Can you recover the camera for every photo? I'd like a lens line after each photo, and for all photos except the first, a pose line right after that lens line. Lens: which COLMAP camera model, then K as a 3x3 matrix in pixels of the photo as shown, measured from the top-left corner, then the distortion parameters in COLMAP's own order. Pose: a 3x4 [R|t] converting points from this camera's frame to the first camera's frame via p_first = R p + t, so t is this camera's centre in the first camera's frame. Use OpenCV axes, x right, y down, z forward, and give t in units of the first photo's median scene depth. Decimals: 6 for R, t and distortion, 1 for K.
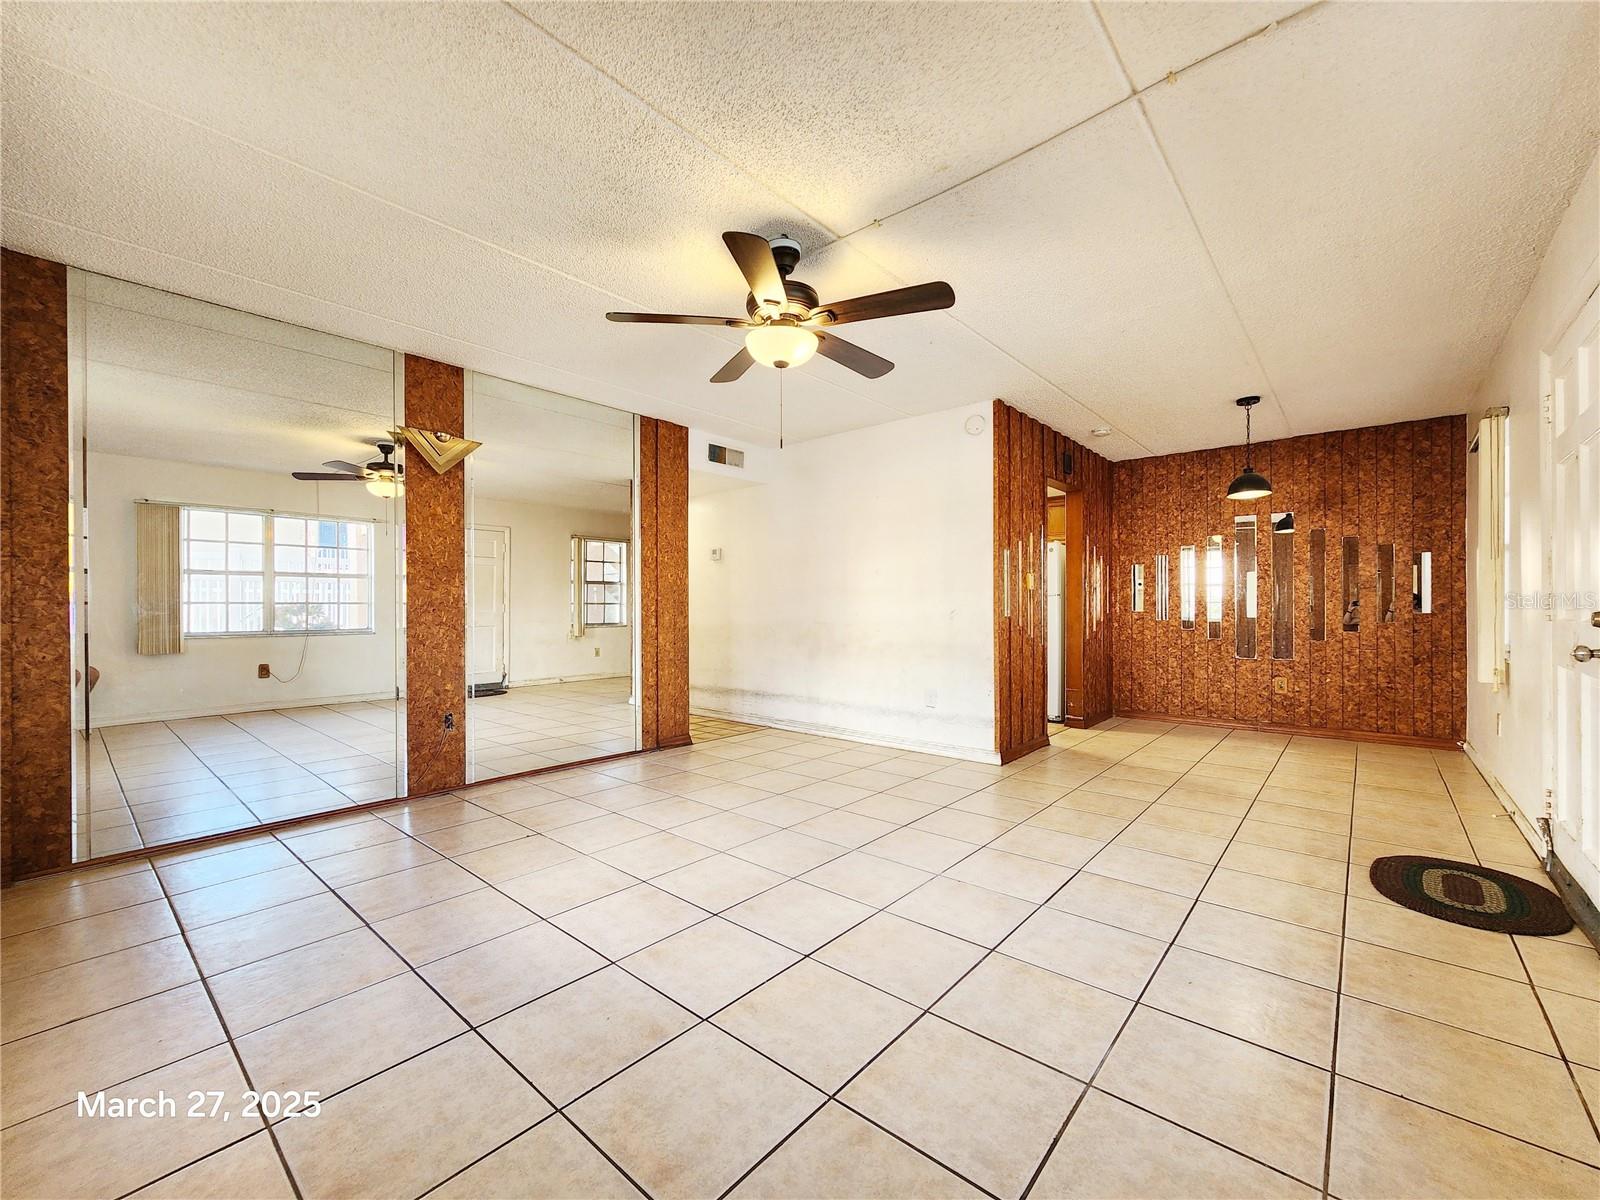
lens RADIAL K [[653.1, 0, 805.1], [0, 653.1, 599.6], [0, 0, 1]] dist [-0.001962, 0.001059]
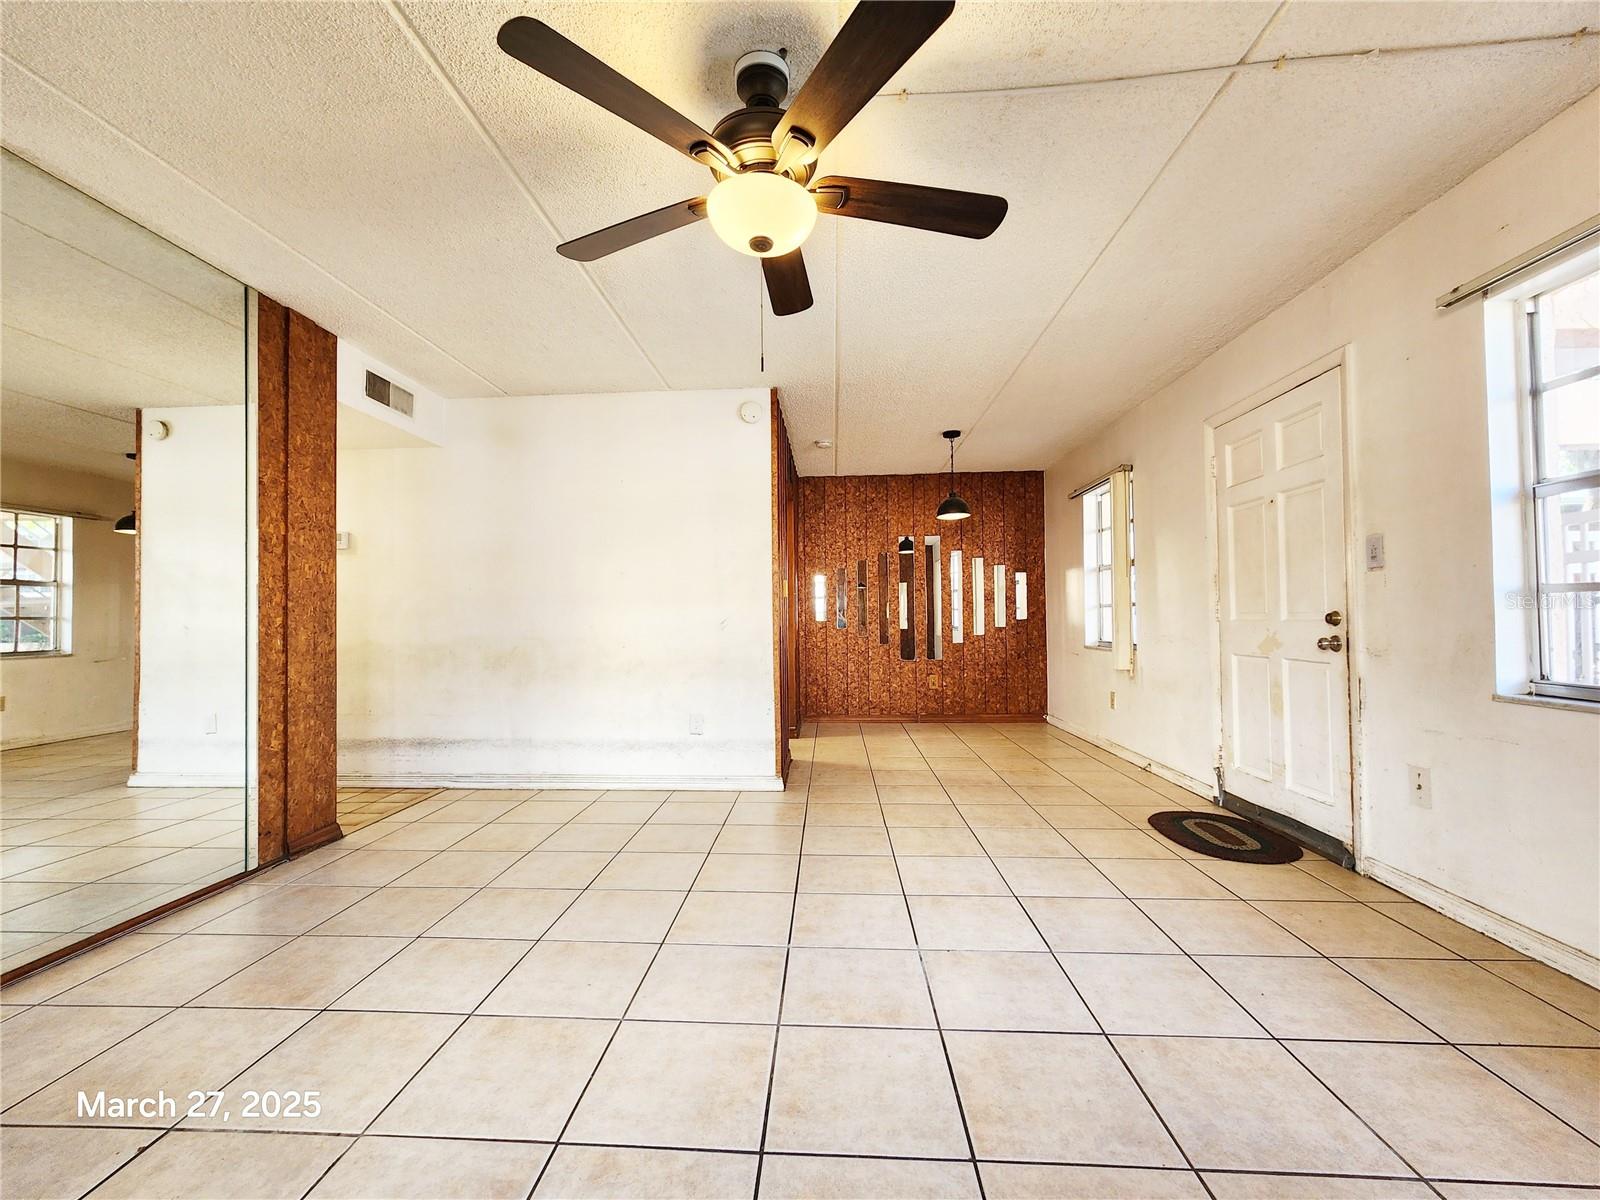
lens RADIAL K [[653.1, 0, 795.5], [0, 653.1, 599.1], [0, 0, 1]] dist [-0.001962, 0.001059]
pose [[0.799227, 0.009982, 0.600946, -0.211721], [0.002515, 0.999798, -0.019953, 0.006043], [-0.601024, 0.017458, 0.799040, 0.240311]]
